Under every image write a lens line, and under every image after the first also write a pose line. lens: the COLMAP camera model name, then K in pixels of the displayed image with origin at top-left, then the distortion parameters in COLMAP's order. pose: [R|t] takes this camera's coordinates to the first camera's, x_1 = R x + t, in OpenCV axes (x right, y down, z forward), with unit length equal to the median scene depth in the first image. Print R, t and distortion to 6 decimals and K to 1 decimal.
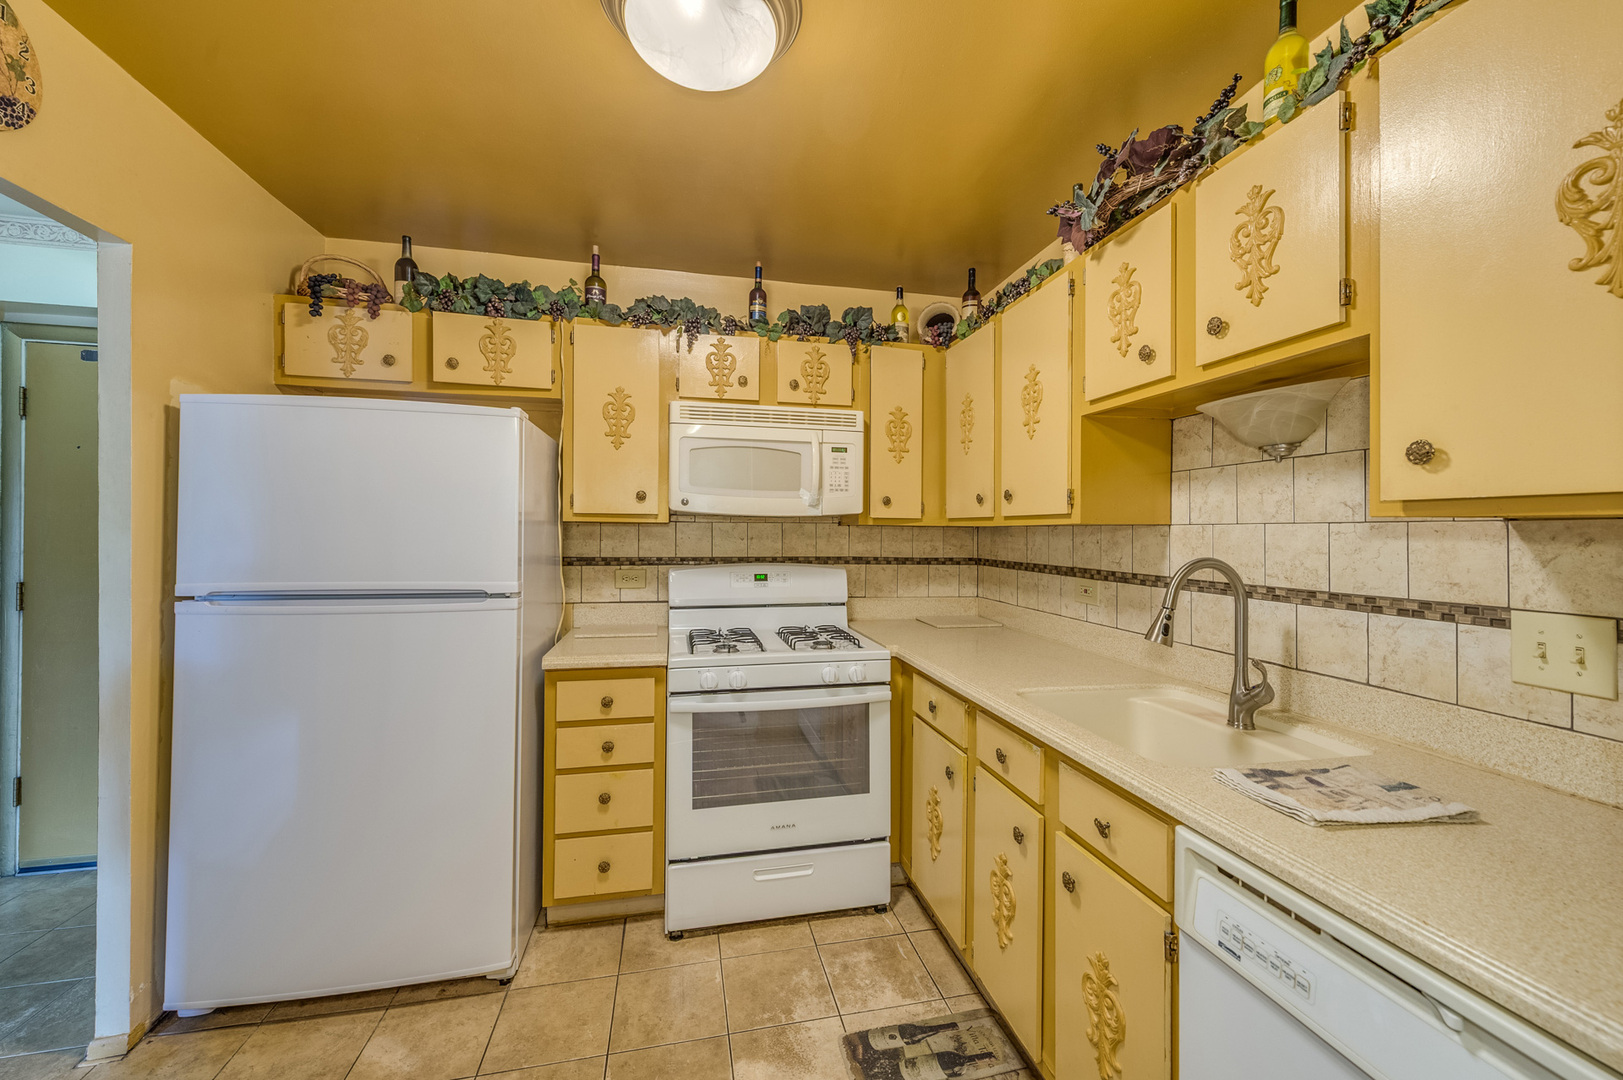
lens RADIAL K [[652.2, 0, 811.5], [0, 652.2, 534.6], [0, 0, 1]] dist [0.000804, -0.000055]
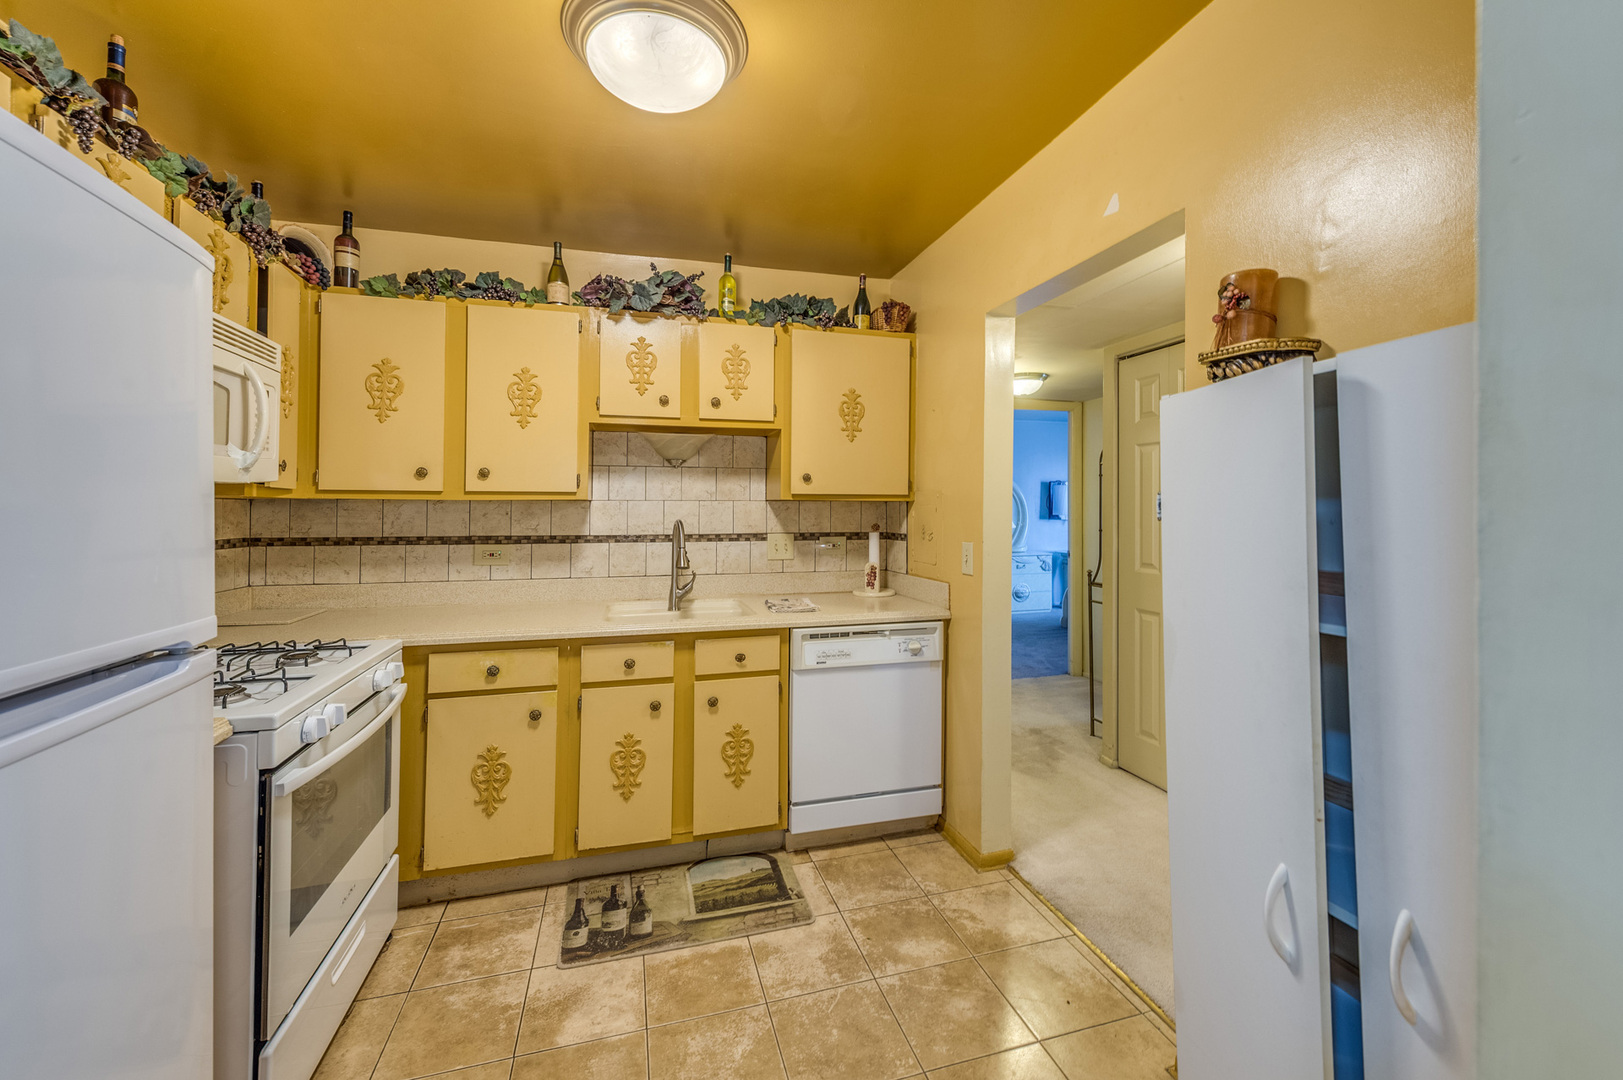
lens RADIAL K [[640.2, 0, 815.2], [0, 640.2, 514.5], [0, 0, 1]] dist [0.001253, -0.000028]
pose [[-0.070830, -0.018872, 0.997310, -1.066146], [0.003725, 0.999809, 0.019184, -0.010179], [-0.997481, 0.005074, -0.070747, 0.656673]]
